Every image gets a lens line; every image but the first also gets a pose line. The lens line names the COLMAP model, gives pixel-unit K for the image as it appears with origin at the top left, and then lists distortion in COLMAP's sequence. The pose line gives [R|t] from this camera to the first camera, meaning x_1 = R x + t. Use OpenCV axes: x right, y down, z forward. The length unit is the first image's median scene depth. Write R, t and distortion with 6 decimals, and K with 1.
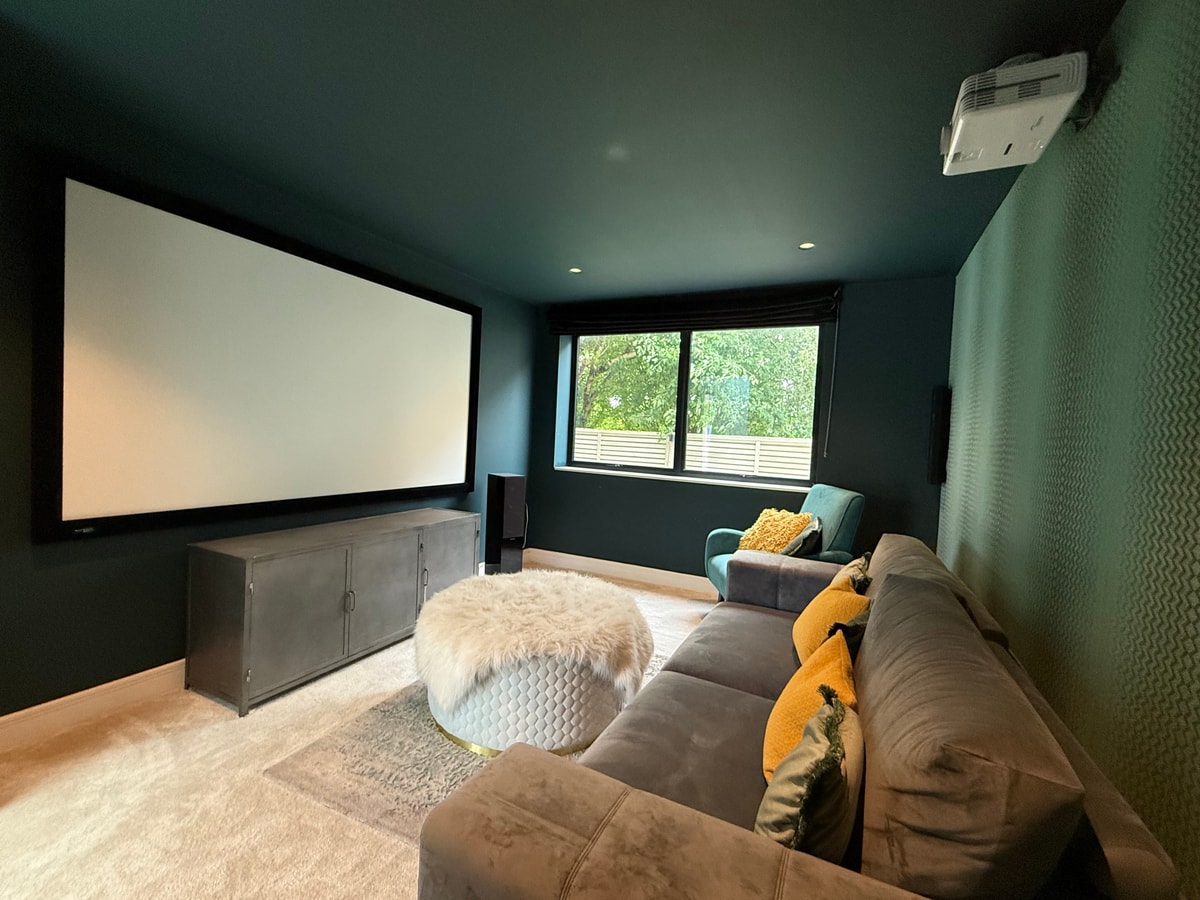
lens RADIAL K [[518.1, 0, 601.1], [0, 518.1, 450.9], [0, 0, 1]] dist [0.005298, -0.000051]
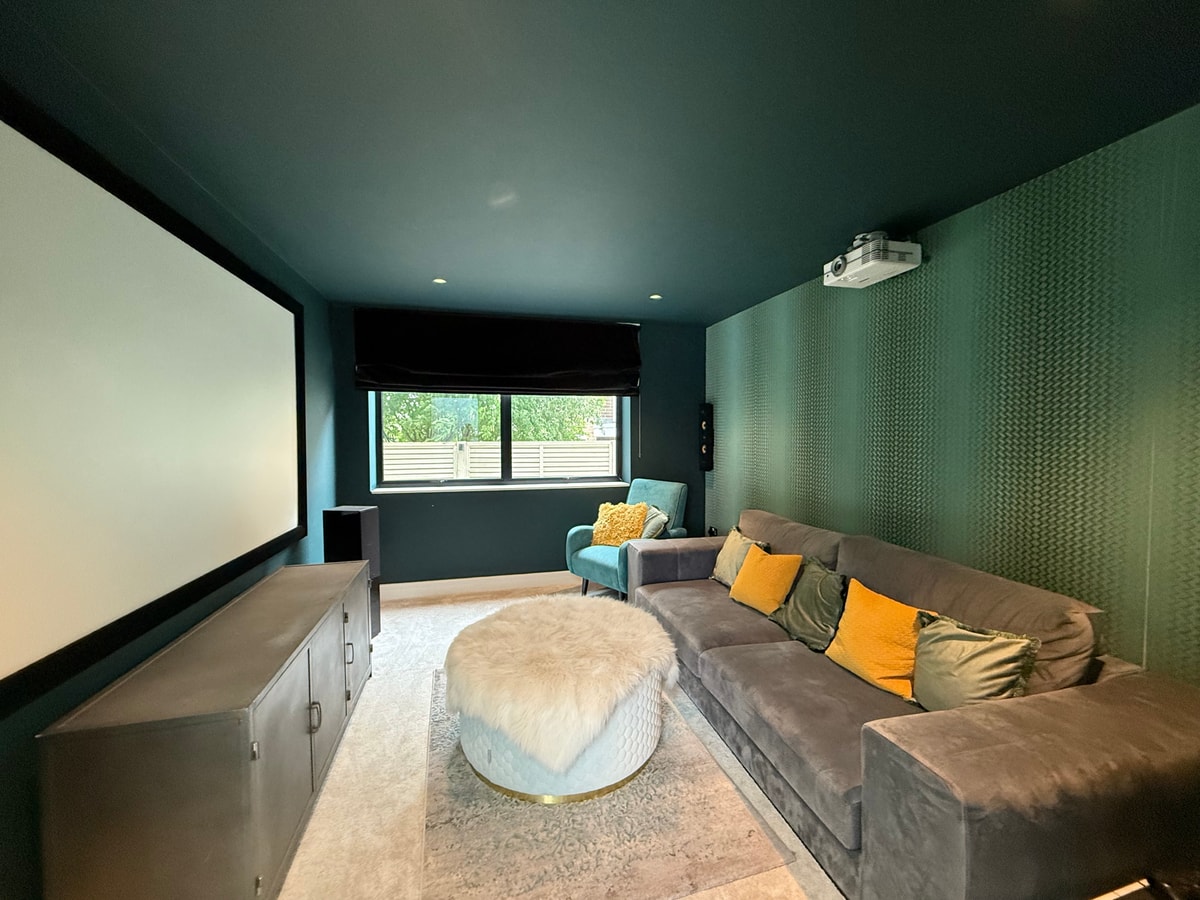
lens RADIAL K [[478.5, 0, 600.9], [0, 478.5, 449.8], [0, 0, 1]] dist [-0.001985, 0.000071]
pose [[0.758977, -0.073194, 0.646991, -0.386398], [0.063630, 0.997243, 0.038174, -0.054667], [-0.648001, 0.012195, 0.761542, 0.149566]]
